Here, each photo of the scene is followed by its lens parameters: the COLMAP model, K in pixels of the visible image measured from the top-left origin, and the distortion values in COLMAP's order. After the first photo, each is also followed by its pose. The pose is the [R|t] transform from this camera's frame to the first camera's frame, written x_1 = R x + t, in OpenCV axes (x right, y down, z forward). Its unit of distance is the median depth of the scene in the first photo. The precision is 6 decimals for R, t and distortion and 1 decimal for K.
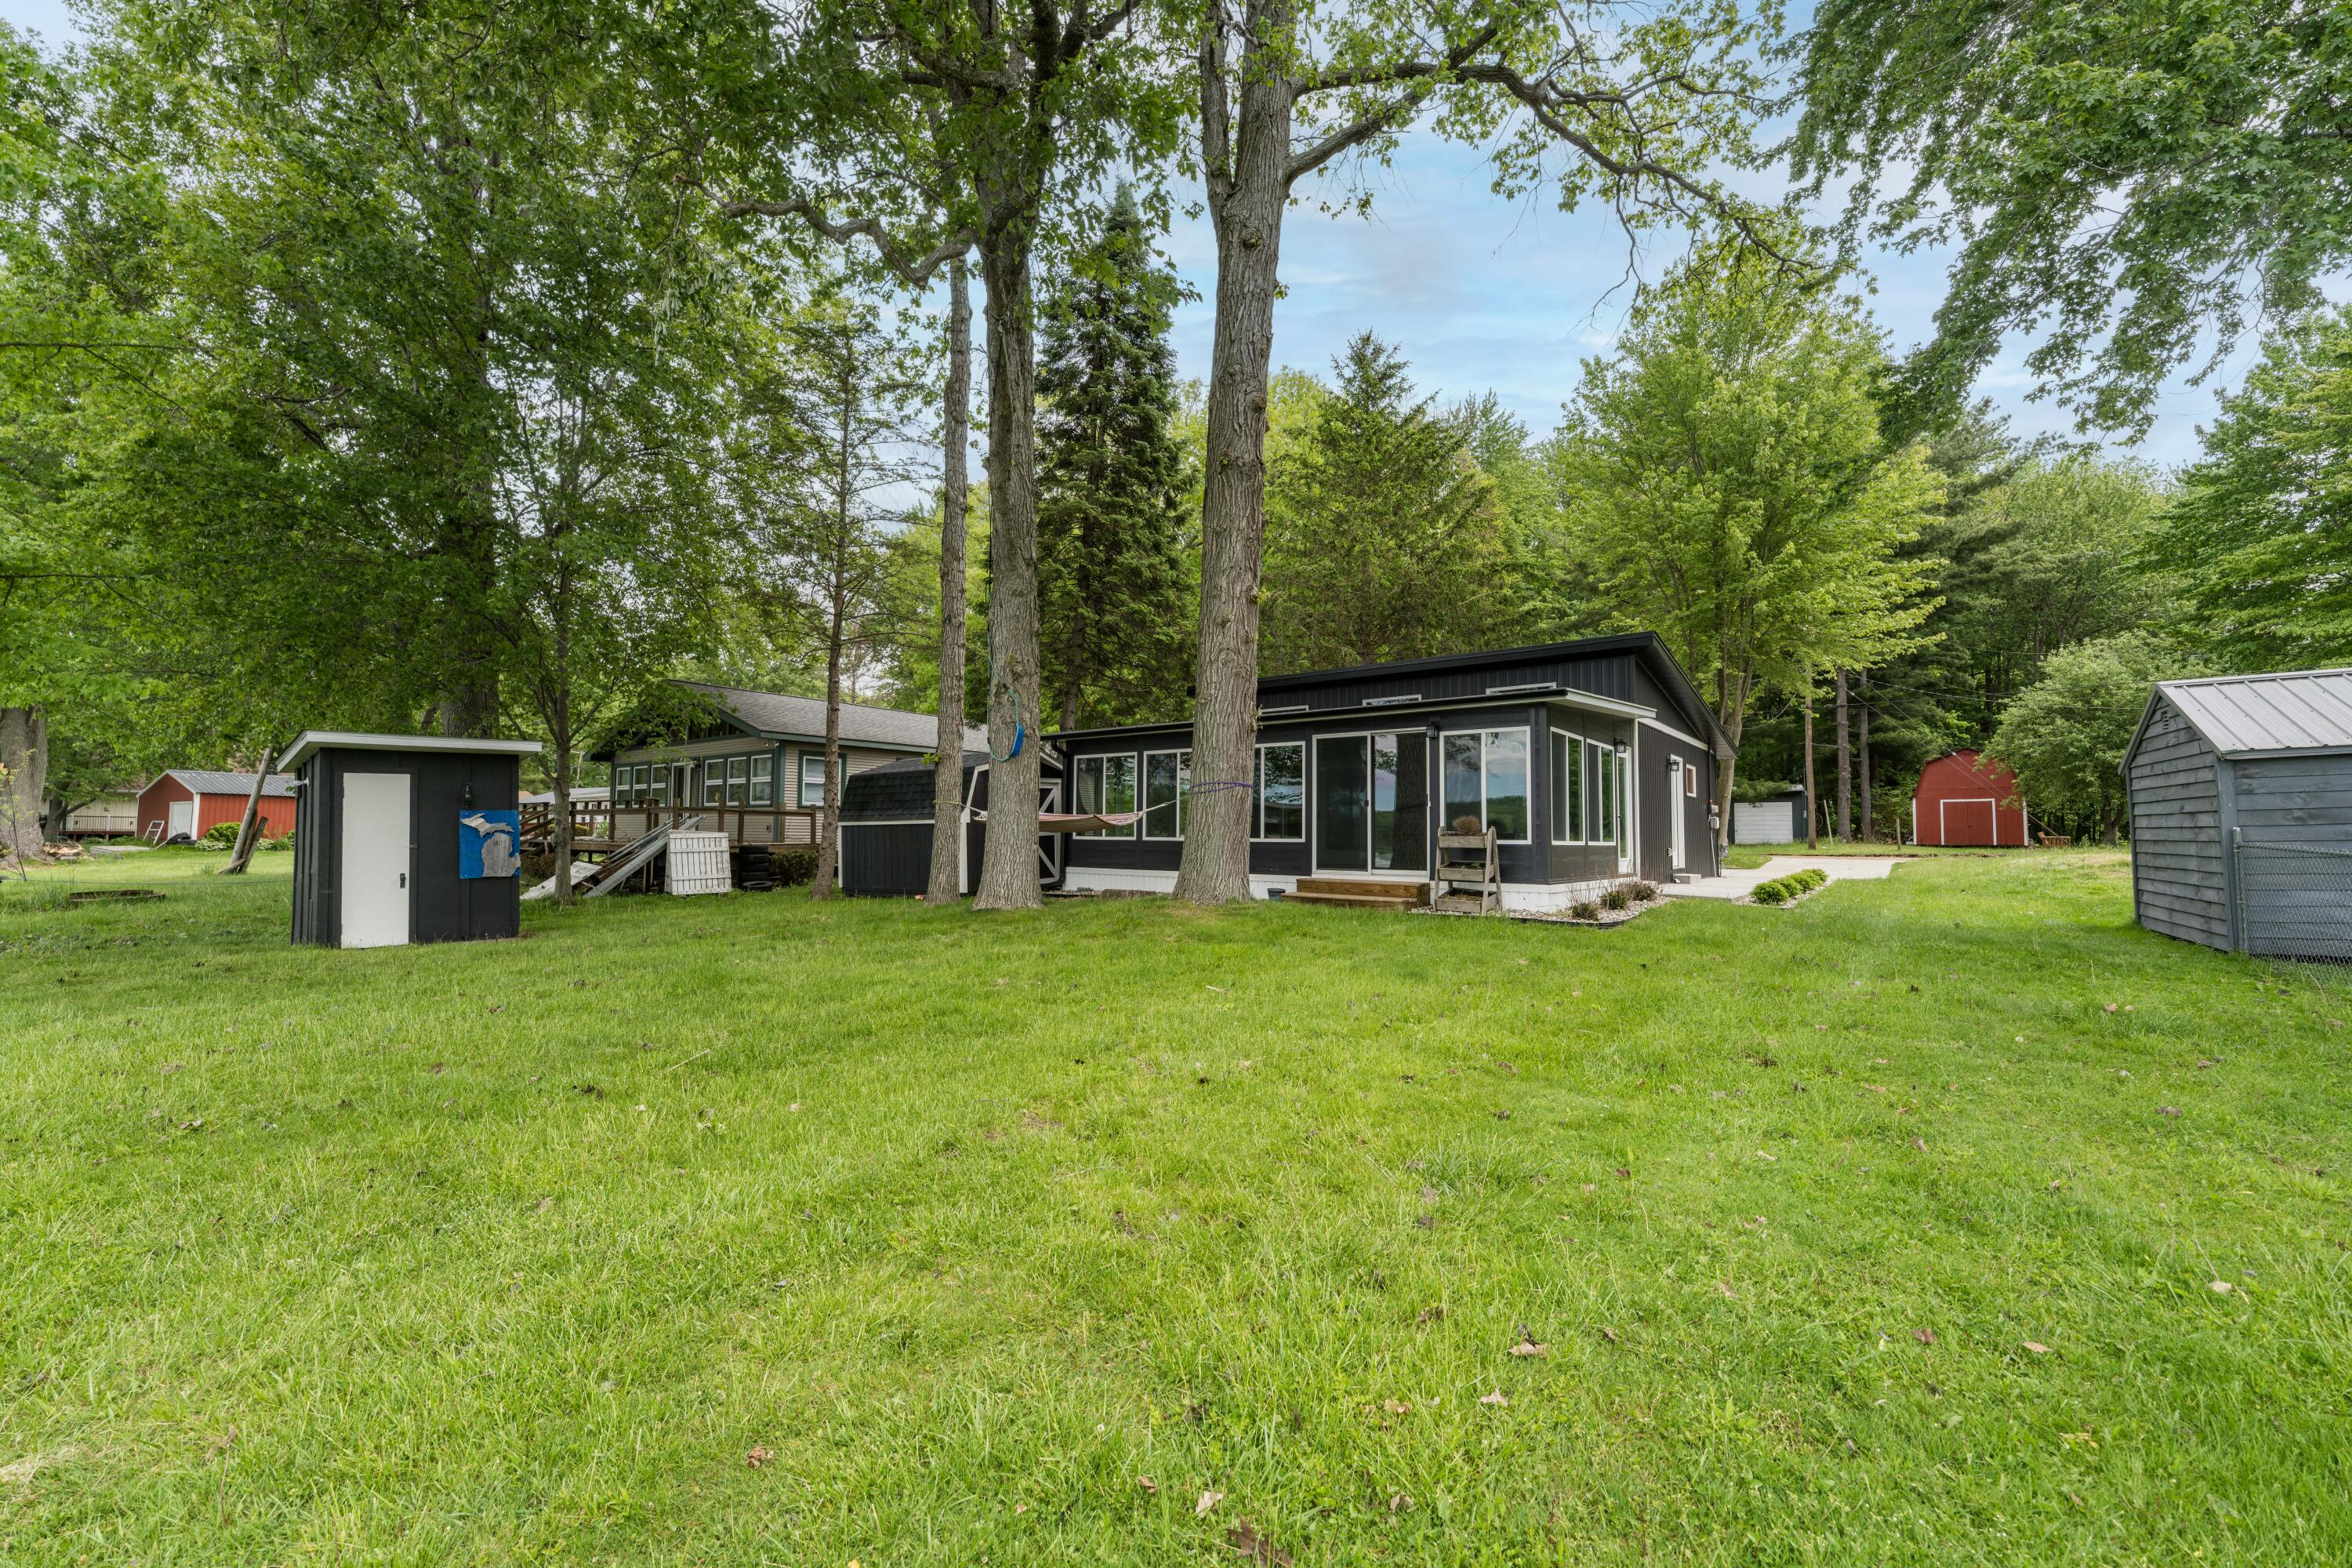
lens RADIAL K [[953.3, 0, 1182.1], [0, 953.3, 796.5], [0, 0, 1]] dist [-0.002184, 0.000369]
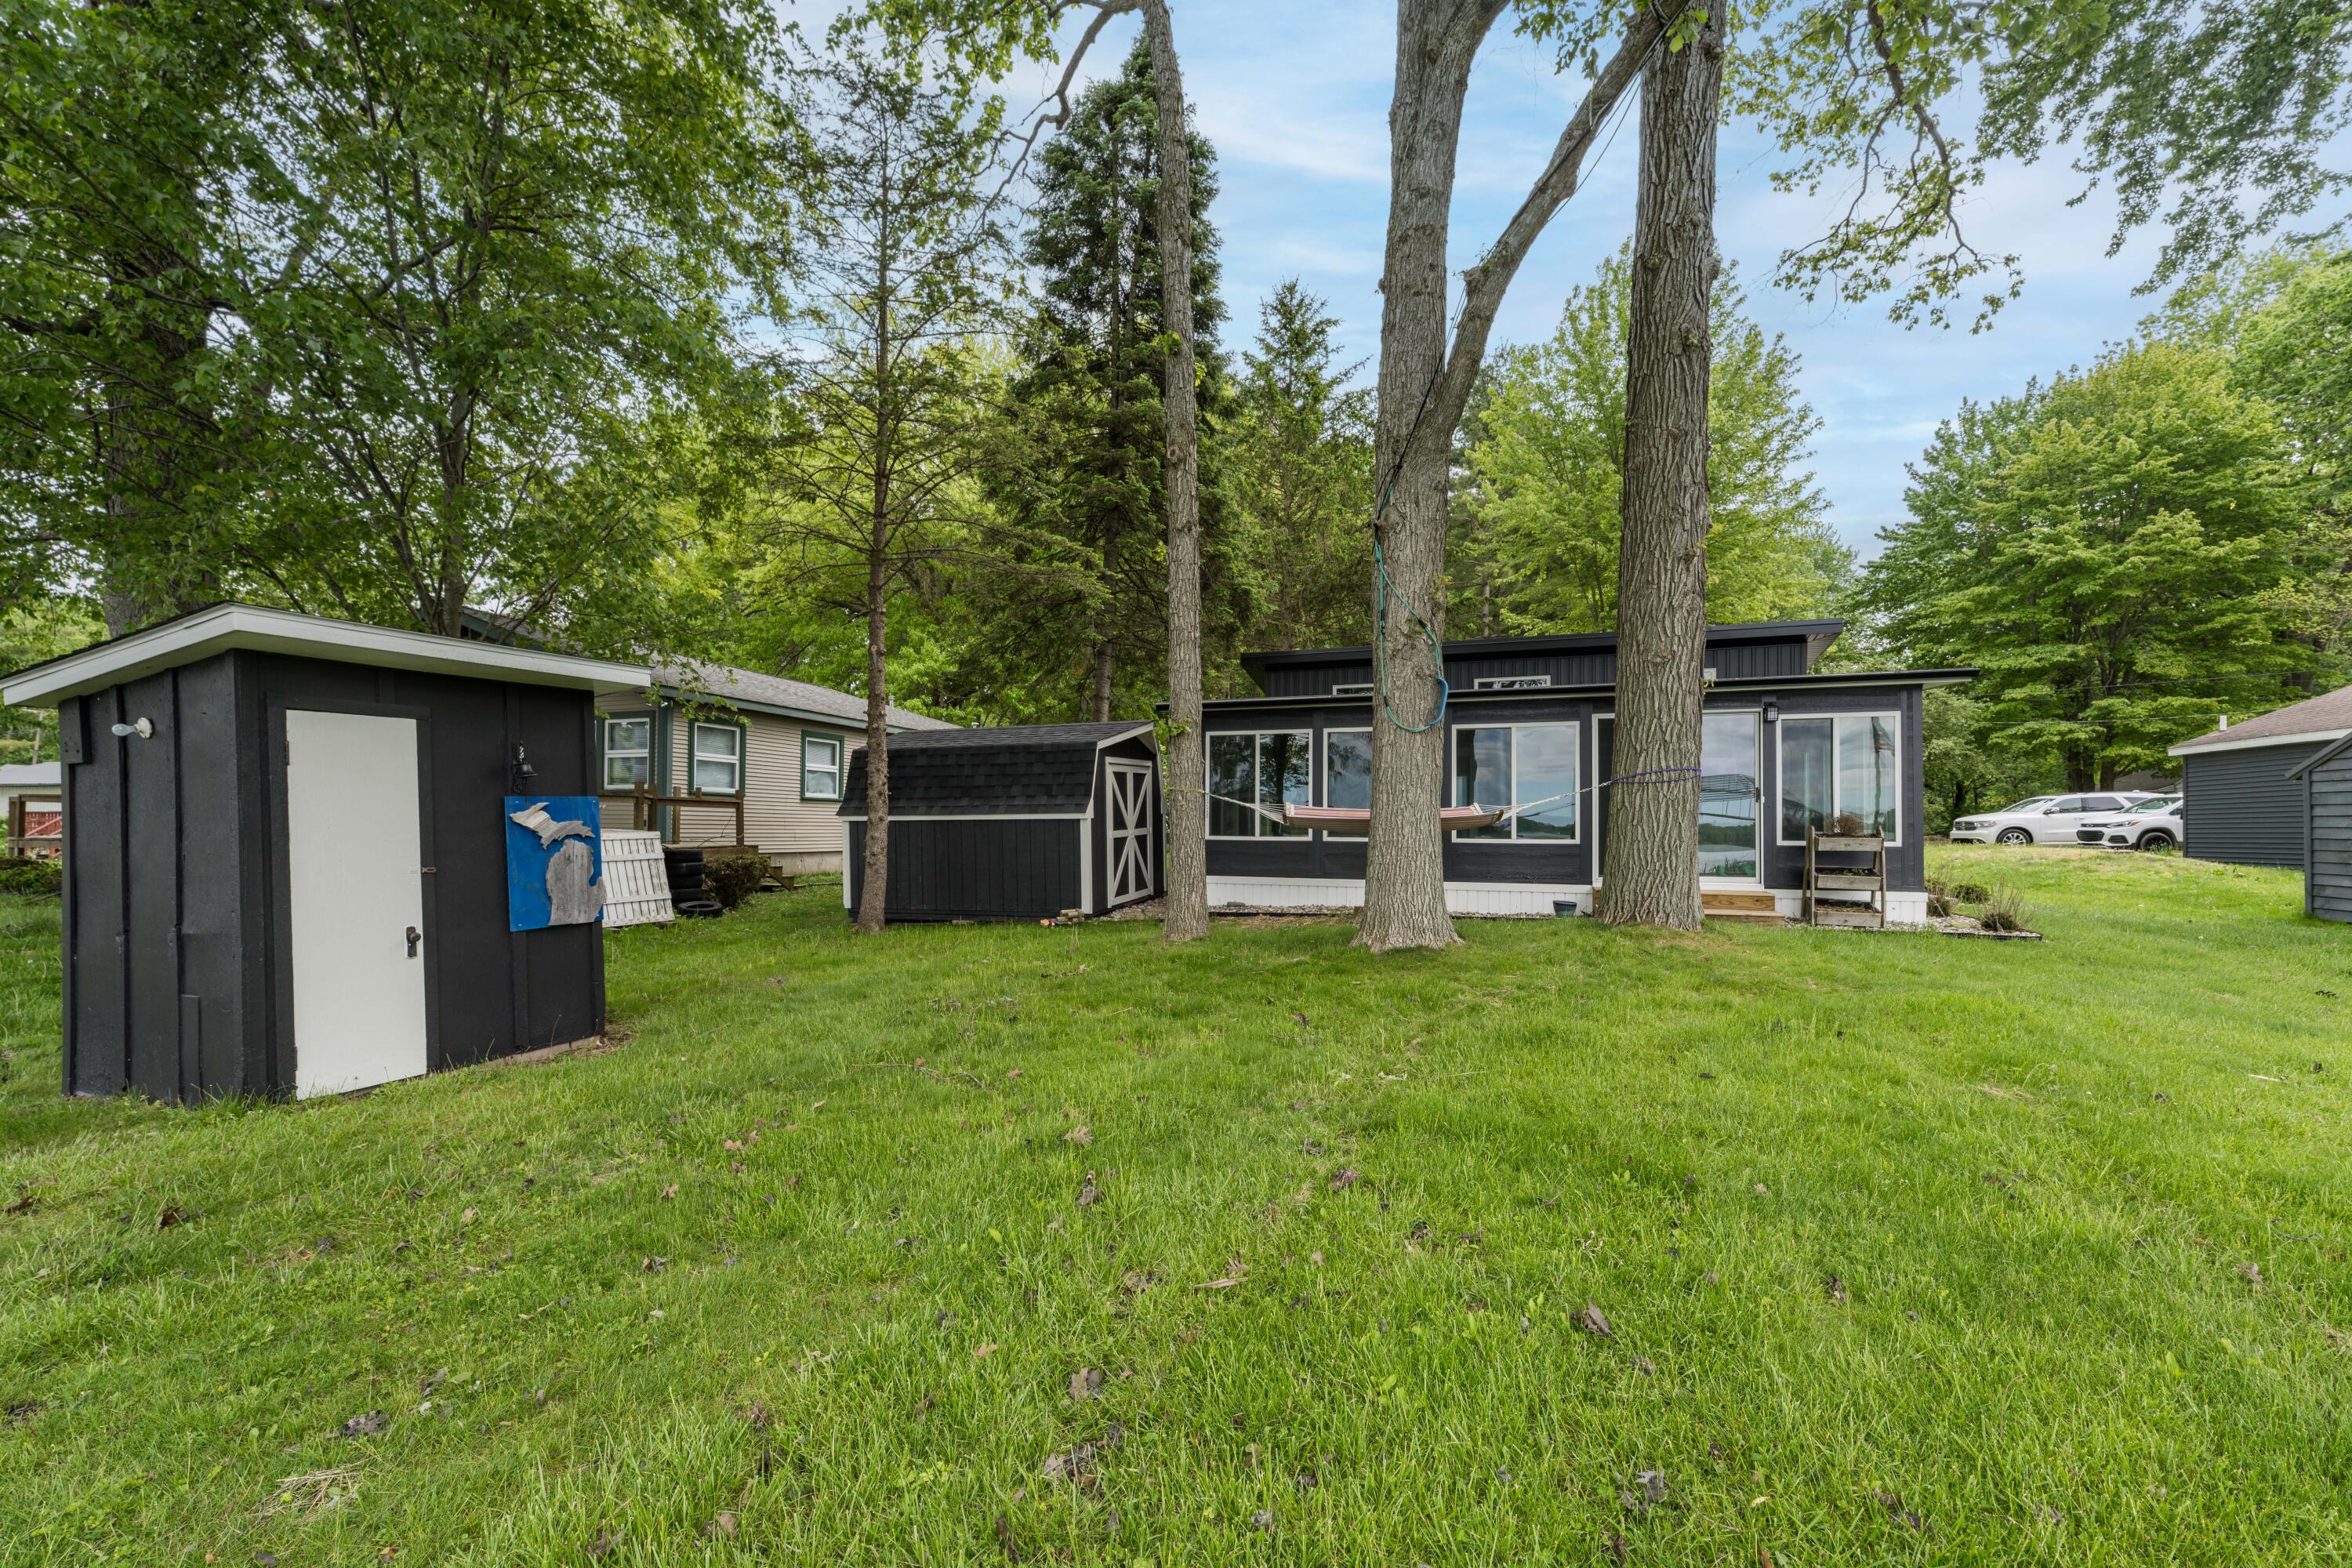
lens RADIAL K [[953.3, 0, 1151.4], [0, 953.3, 826.0], [0, 0, 1]] dist [-0.002184, 0.000369]
pose [[0.944321, -0.000250, 0.329026, -0.440420], [-0.012694, 0.999228, 0.037191, 0.005726], [-0.328781, -0.039297, 0.943588, 0.305216]]
